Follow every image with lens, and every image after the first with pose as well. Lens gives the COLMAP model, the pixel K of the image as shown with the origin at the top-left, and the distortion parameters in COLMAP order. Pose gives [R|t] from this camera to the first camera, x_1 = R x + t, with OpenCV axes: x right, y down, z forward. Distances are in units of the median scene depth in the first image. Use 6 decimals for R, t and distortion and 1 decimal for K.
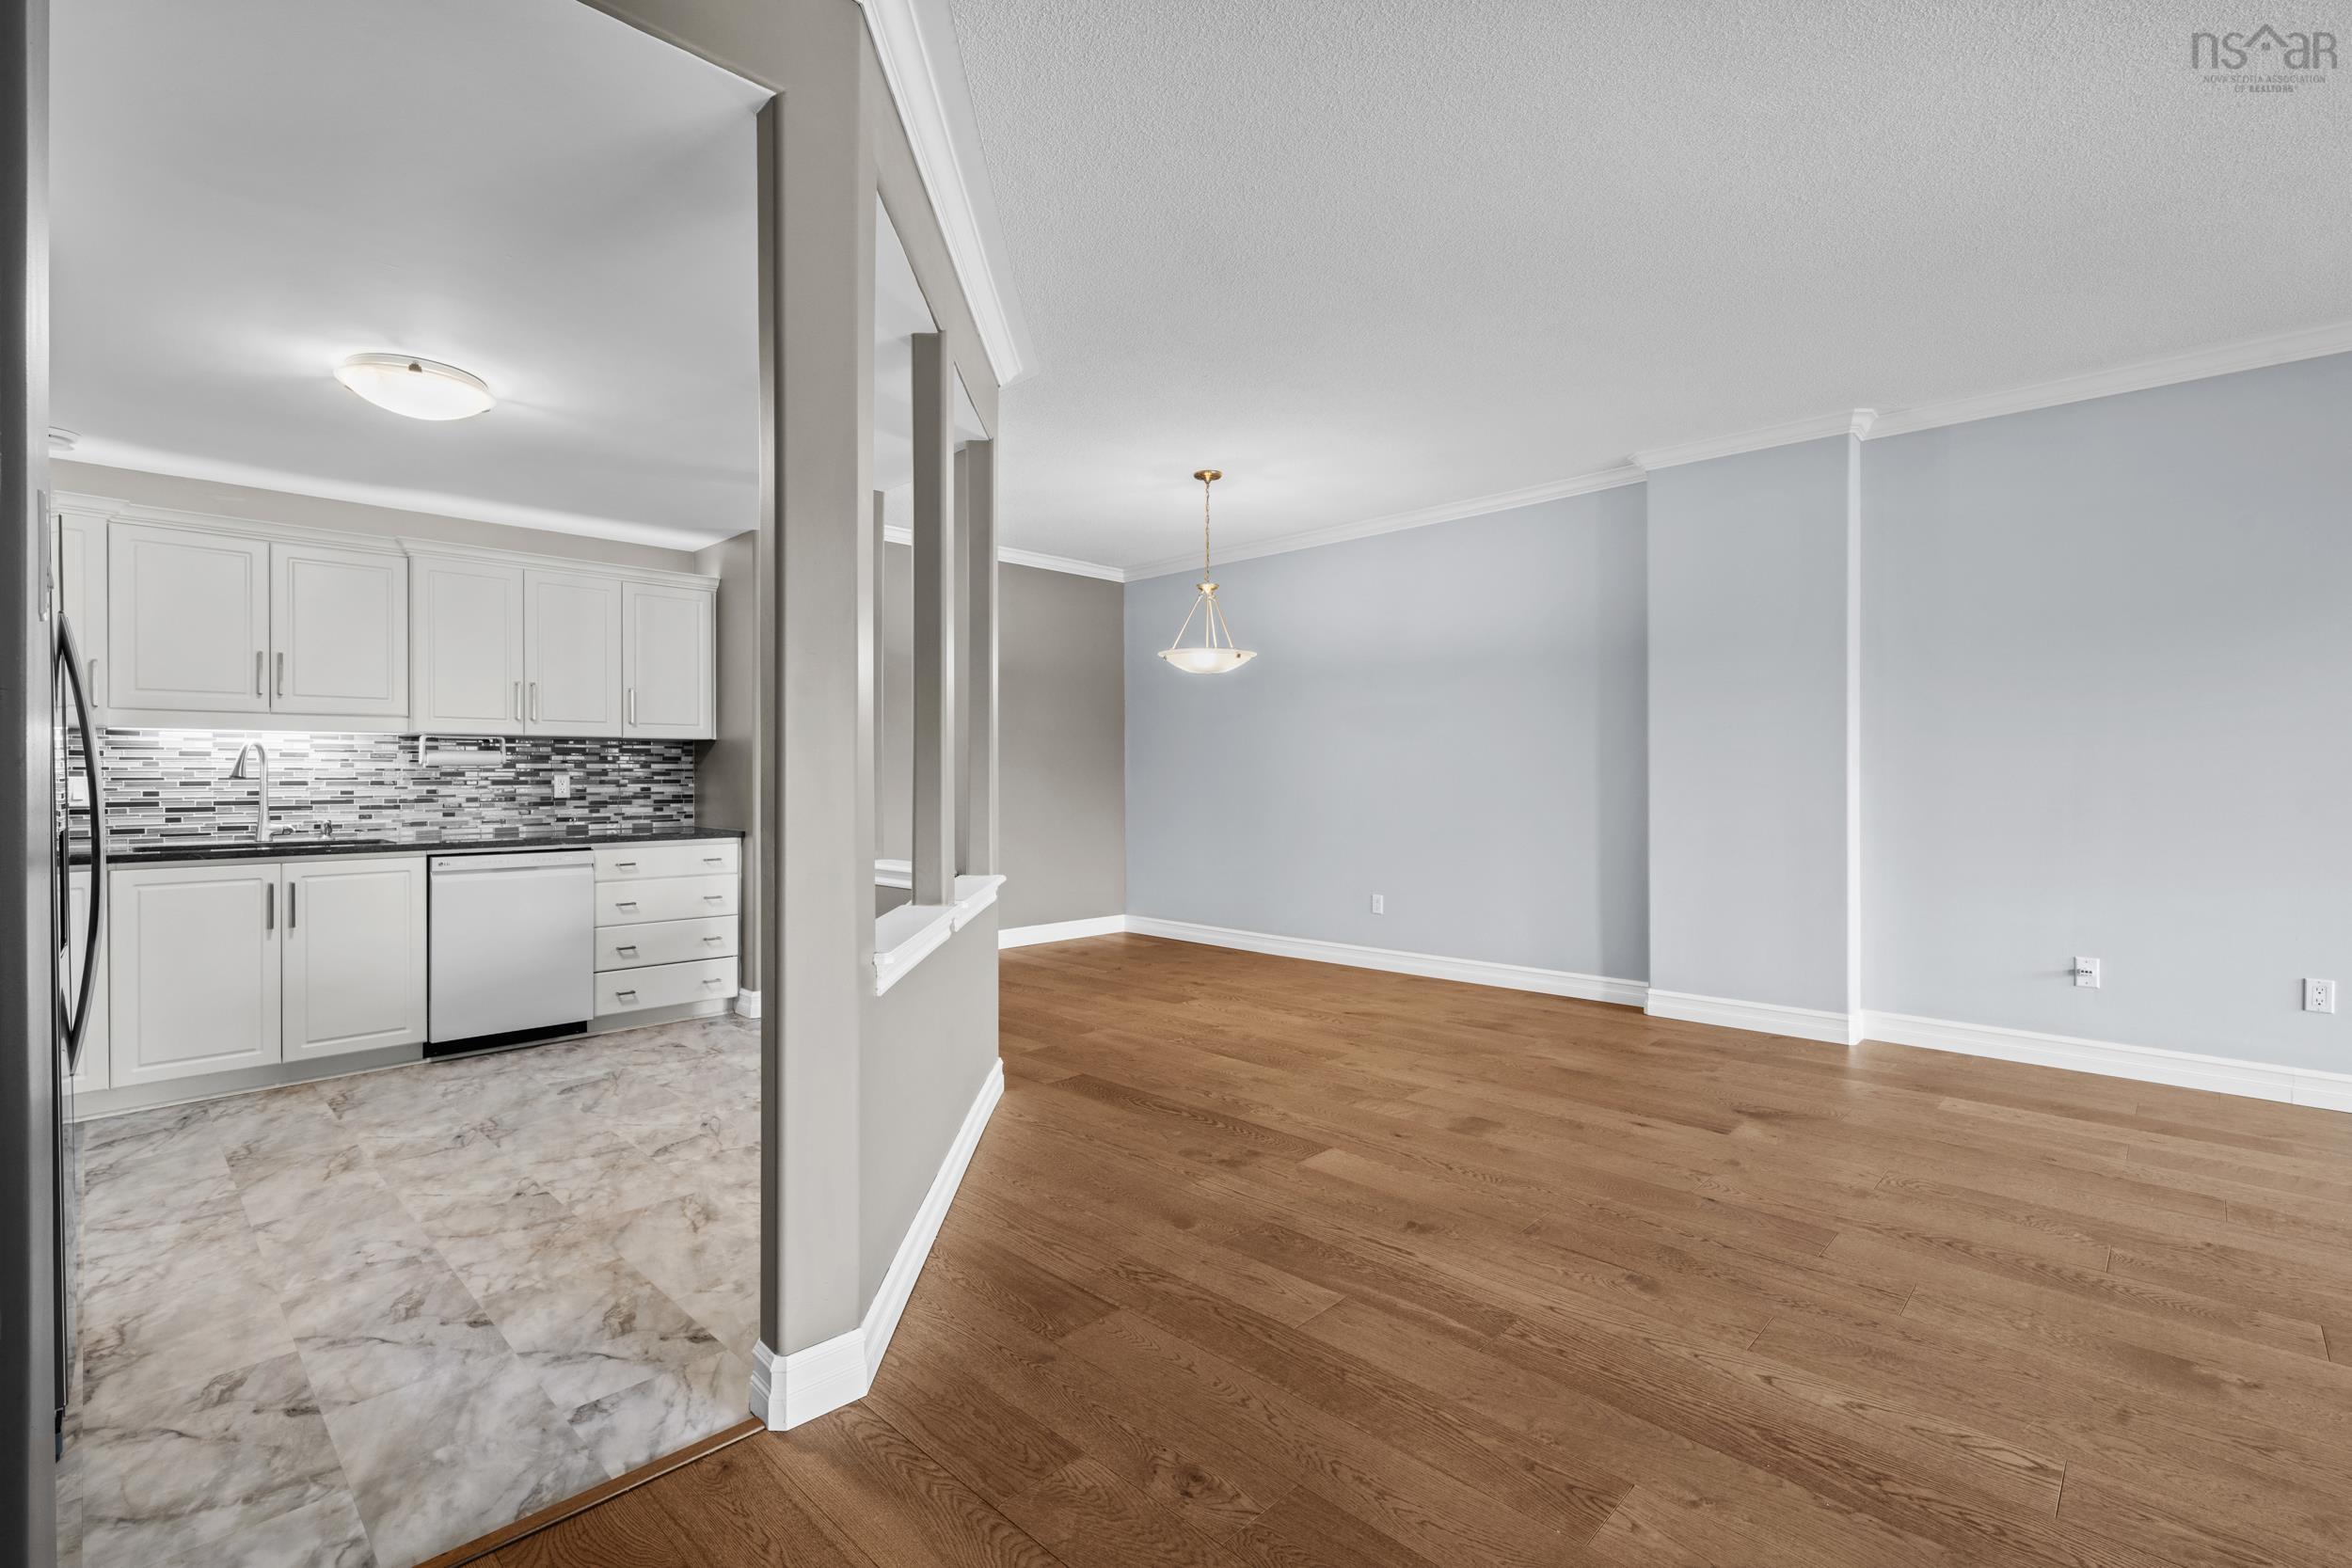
lens RADIAL K [[1050.5, 0, 1175.6], [0, 1050.5, 779.1], [0, 0, 1]] dist [0.000461, 0.000211]
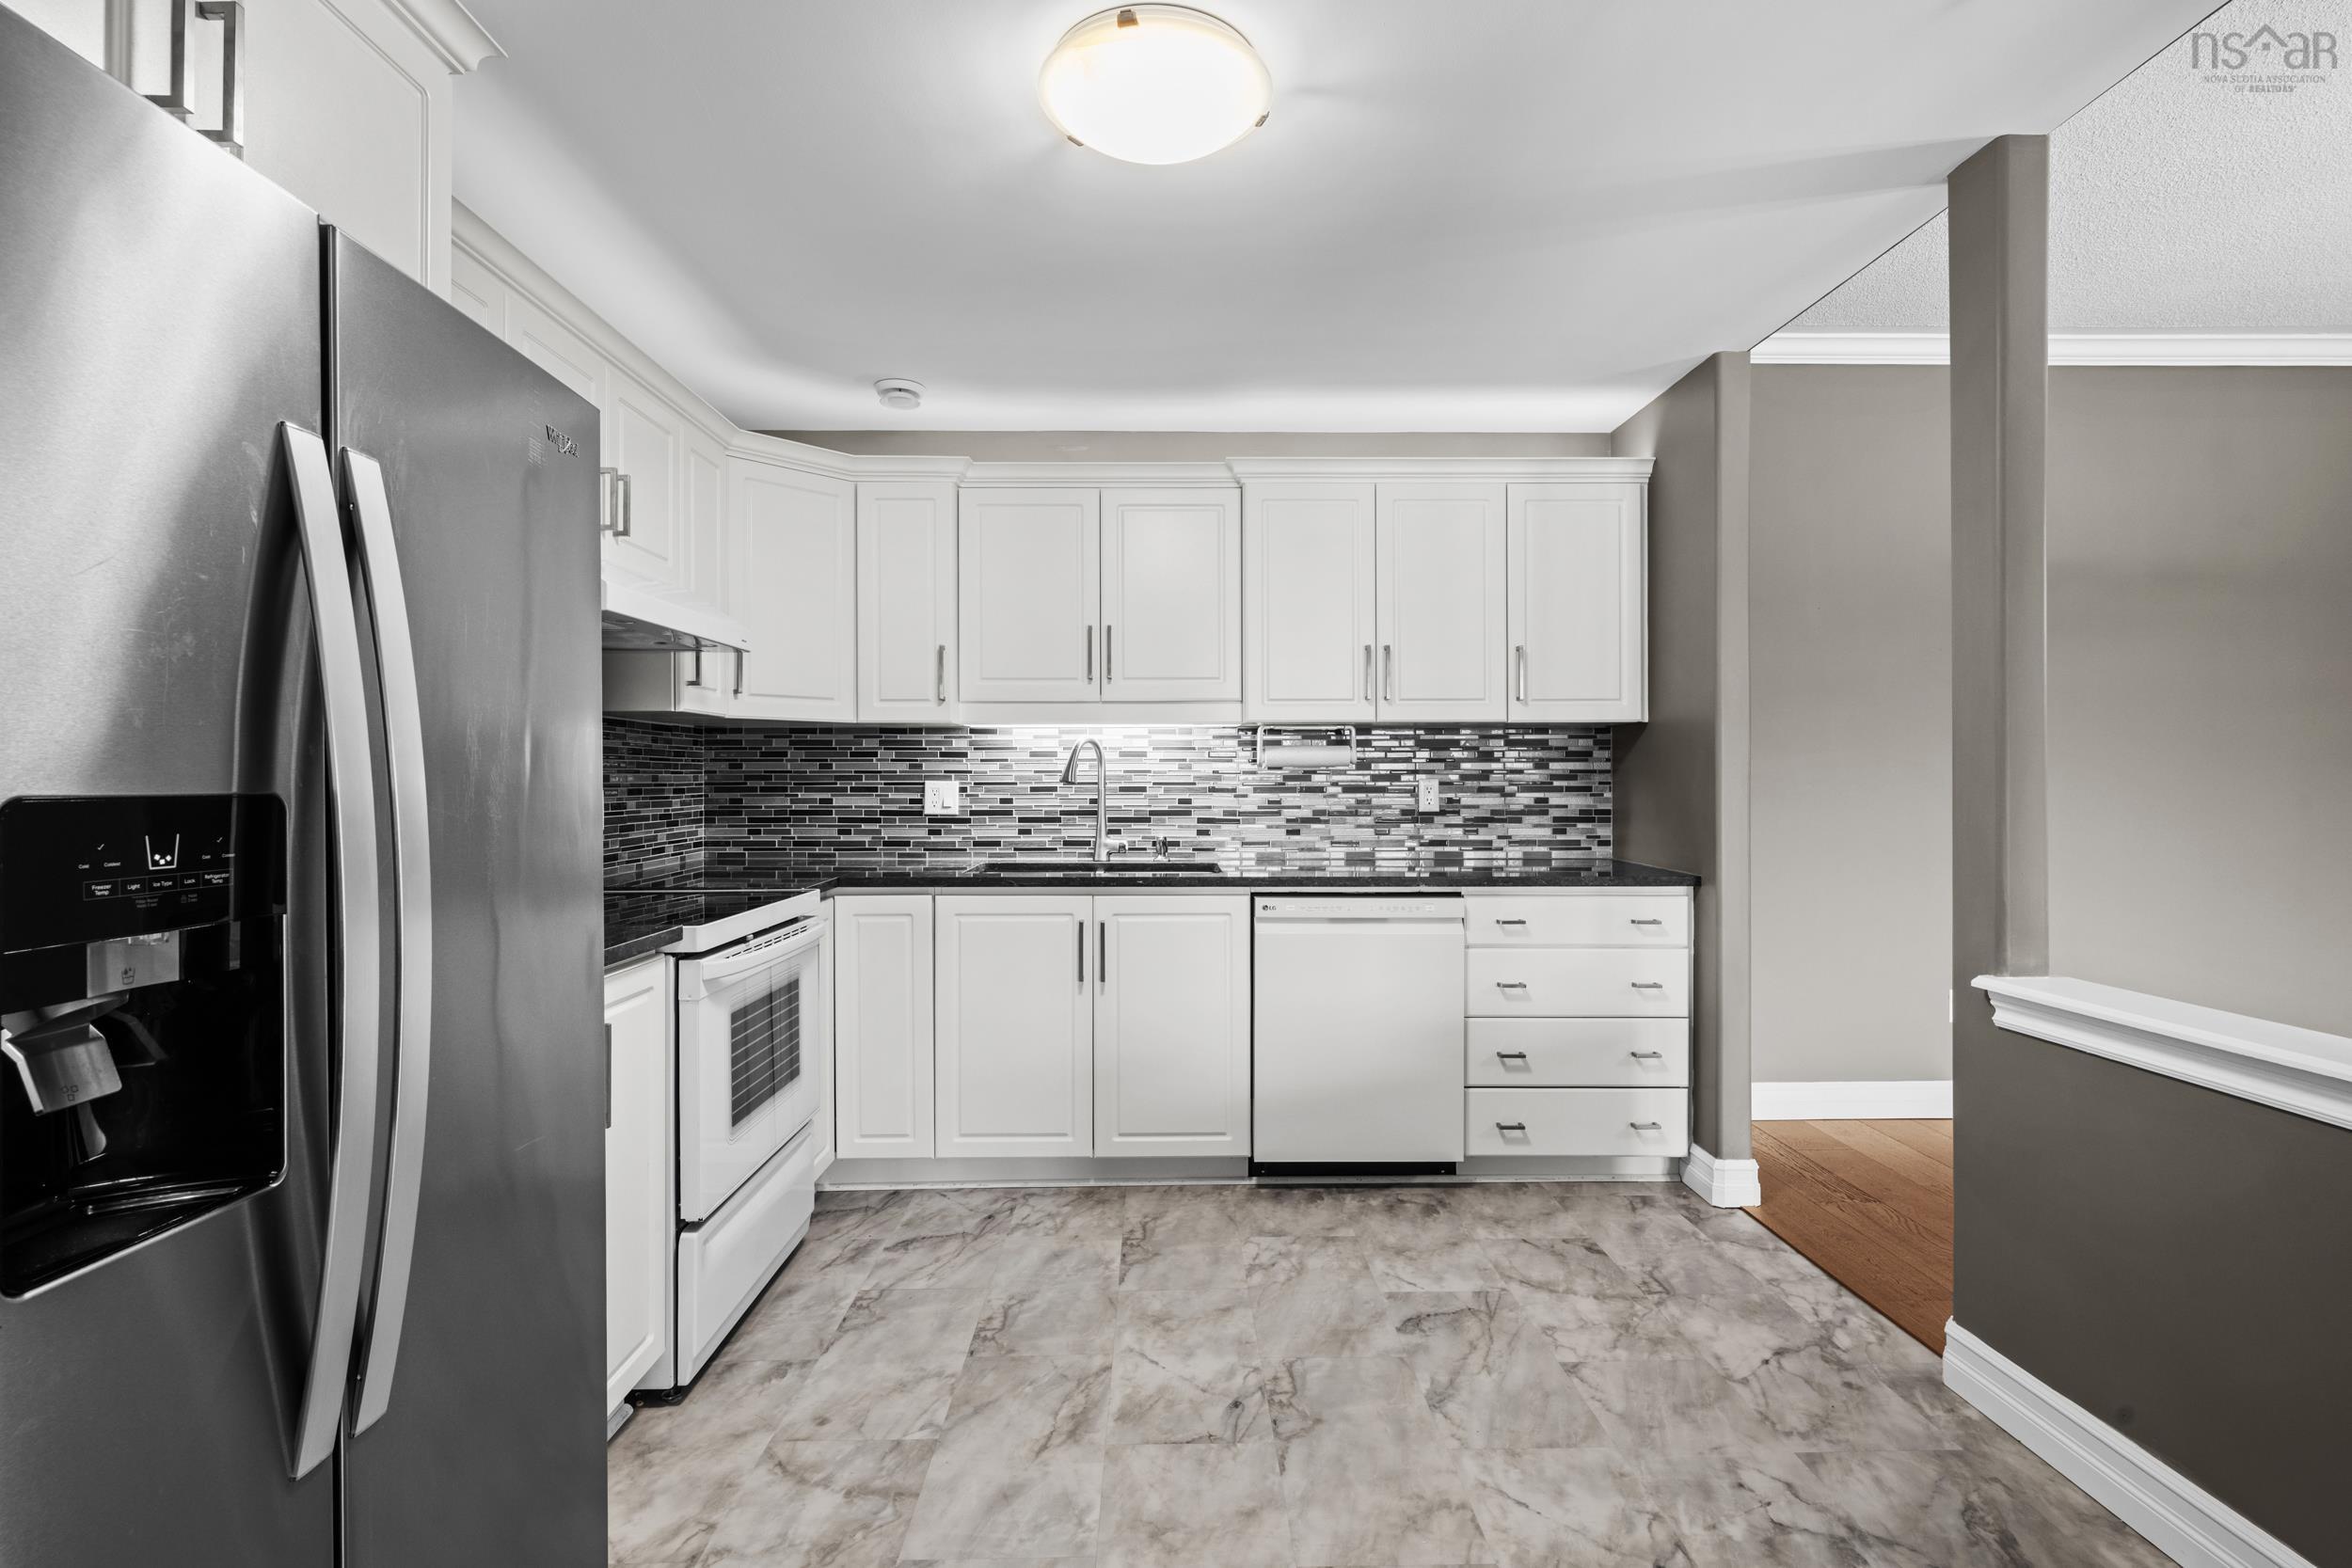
lens RADIAL K [[1121.6, 0, 1179.2], [0, 1121.6, 769.4], [0, 0, 1]] dist [-0.001176, -0.000057]
pose [[0.708770, -0.003484, -0.705431, -0.207758], [-0.002487, 0.999969, -0.007438, -0.005164], [0.705435, 0.007026, 0.708740, 0.419252]]
